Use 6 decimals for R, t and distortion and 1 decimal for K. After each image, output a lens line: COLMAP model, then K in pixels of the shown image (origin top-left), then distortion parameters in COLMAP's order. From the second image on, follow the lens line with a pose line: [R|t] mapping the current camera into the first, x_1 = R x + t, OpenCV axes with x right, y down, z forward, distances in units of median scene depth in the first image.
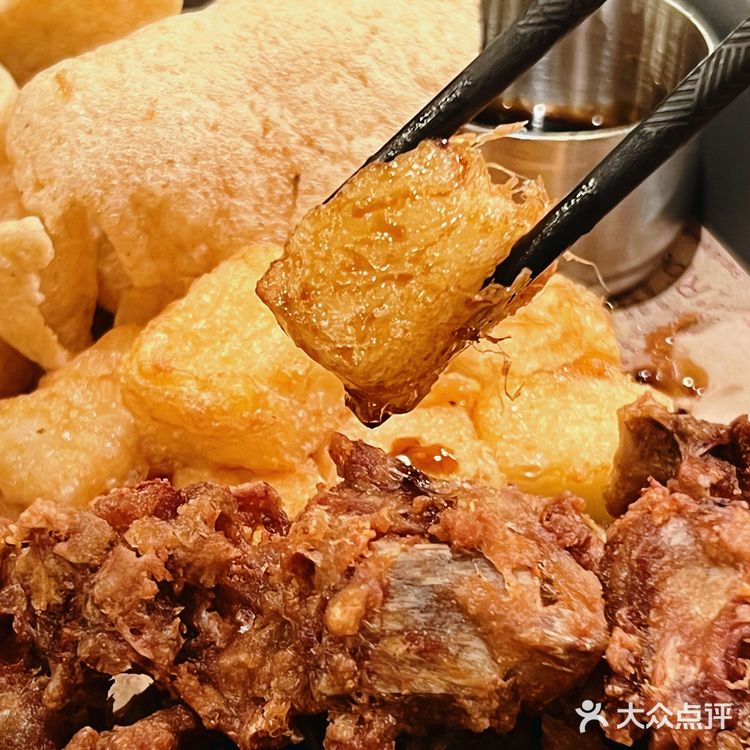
lens RADIAL K [[2129.8, 0, 375.0], [0, 2129.8, 375.0], [0, 0, 1]] dist [-0.220259, -0.153290]
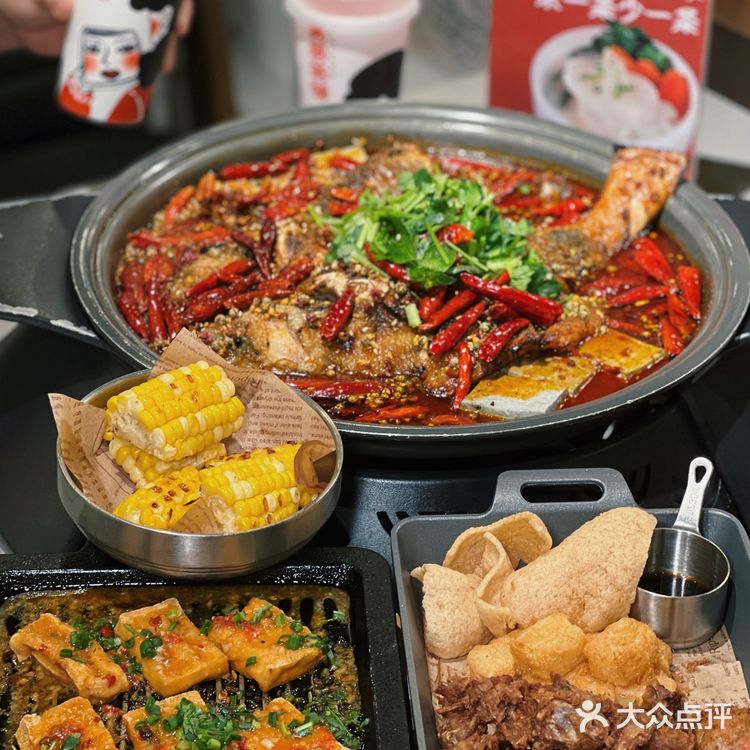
lens RADIAL K [[2469.5, 0, 375.0], [0, 2469.5, 375.0], [0, 0, 1]] dist [0.047346, 3.008922]
pose [[0.950580, 0.171717, -0.258673, 0.787540], [-0.191240, 0.980159, -0.052110, -0.217756], [0.244593, 0.099004, 0.964558, -3.681027]]
